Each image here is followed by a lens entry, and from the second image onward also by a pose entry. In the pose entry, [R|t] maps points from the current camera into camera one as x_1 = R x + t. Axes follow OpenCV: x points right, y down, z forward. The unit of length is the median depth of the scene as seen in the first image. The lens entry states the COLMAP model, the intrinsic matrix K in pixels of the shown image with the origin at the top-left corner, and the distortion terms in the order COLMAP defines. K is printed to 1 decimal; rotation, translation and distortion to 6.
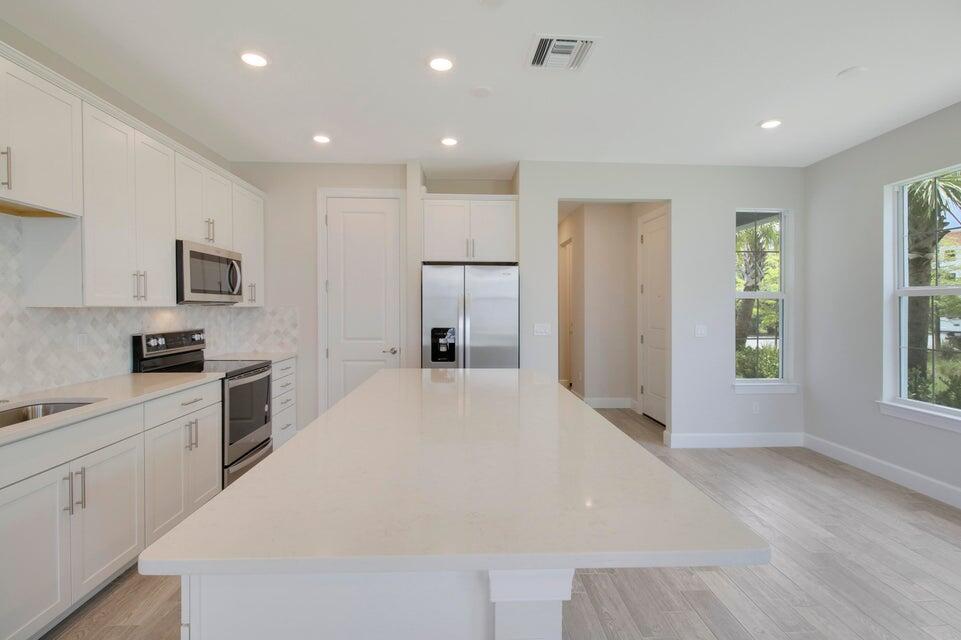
lens RADIAL K [[451.3, 0, 481.9], [0, 451.3, 306.8], [0, 0, 1]] dist [0.000152, -0.010536]
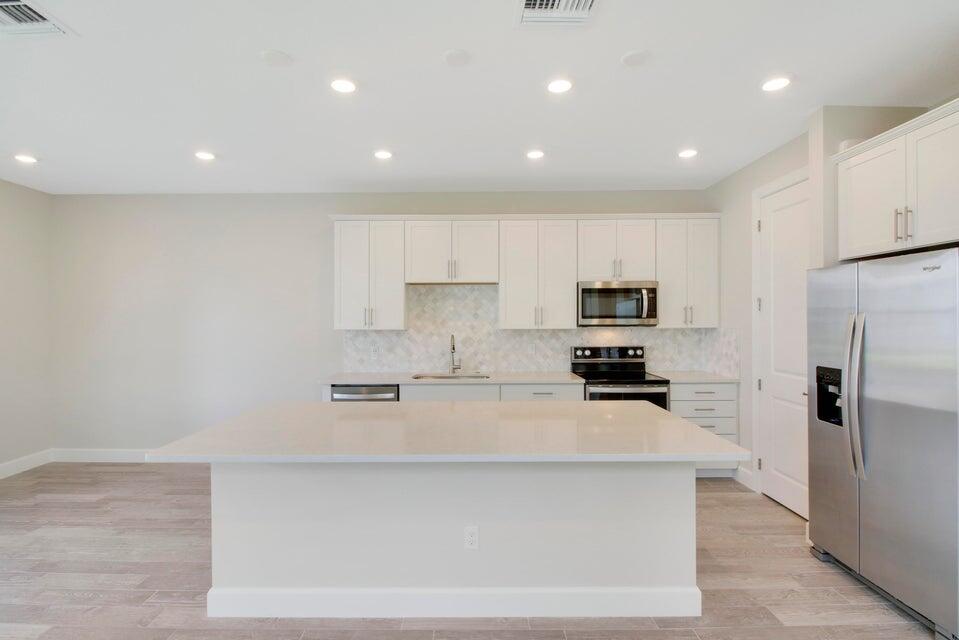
lens RADIAL K [[450.3, 0, 479.5], [0, 450.3, 311.4], [0, 0, 1]] dist [0.000152, -0.010536]
pose [[-0.043307, -0.021342, -0.998834, 0.622260], [0.005805, 0.999750, -0.021613, -0.021178], [0.999045, -0.006734, -0.043172, 0.615041]]
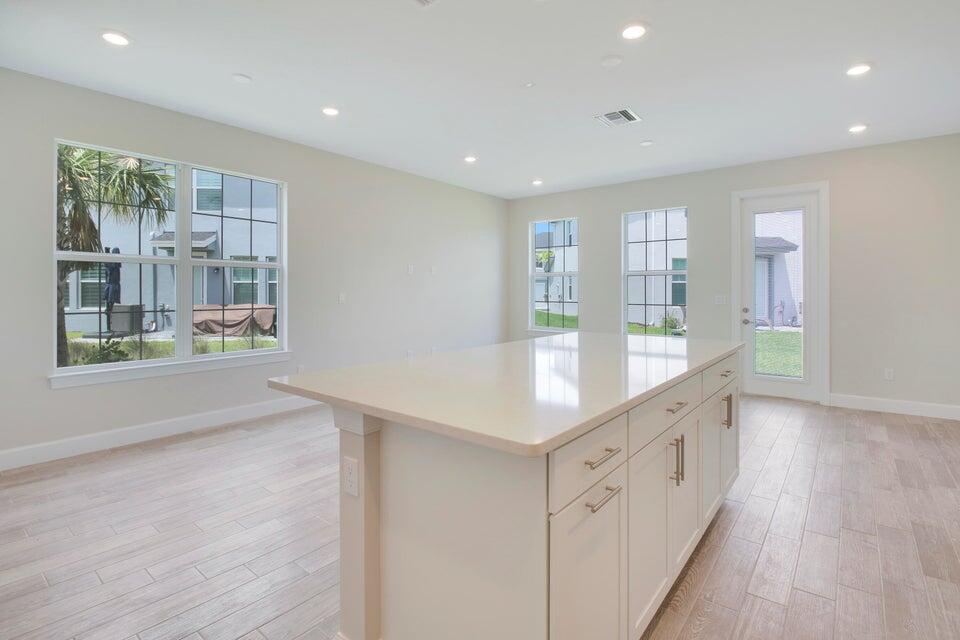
lens RADIAL K [[461.6, 0, 481.3], [0, 461.6, 284.3], [0, 0, 1]] dist [-0.011863, -0.006863]
pose [[-0.743585, 0.000912, 0.668641, -0.347353], [-0.006770, 0.999938, -0.008892, 0.030405], [-0.668607, -0.011139, -0.743533, 1.089316]]
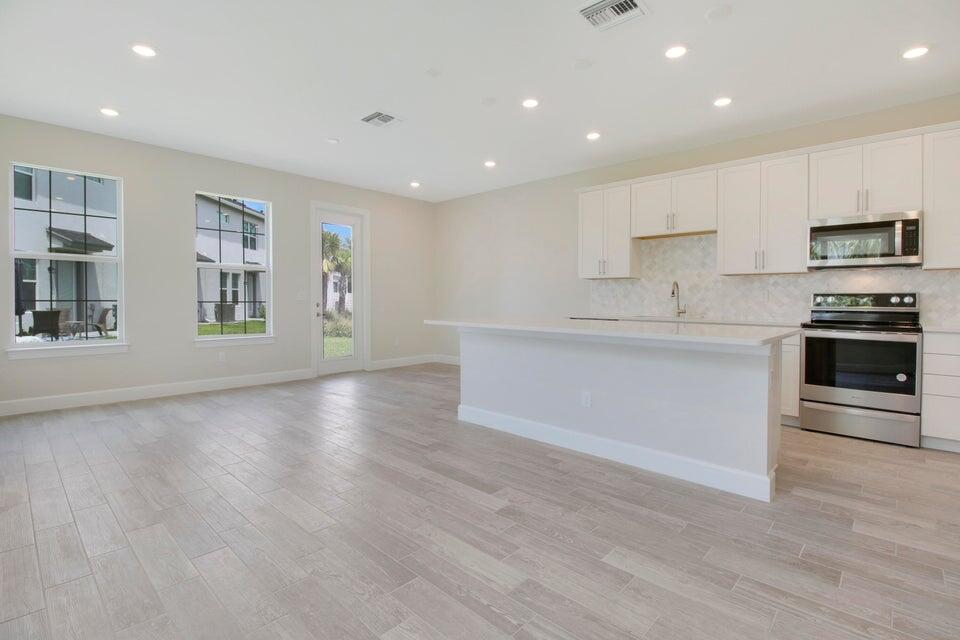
lens RADIAL K [[461.6, 0, 470.7], [0, 461.6, 302.3], [0, 0, 1]] dist [-0.011863, -0.006863]
pose [[-0.728271, -0.005449, -0.685268, 0.789250], [-0.009844, 0.999948, 0.002511, 0.078449], [0.685218, 0.008574, -0.728287, 1.063125]]
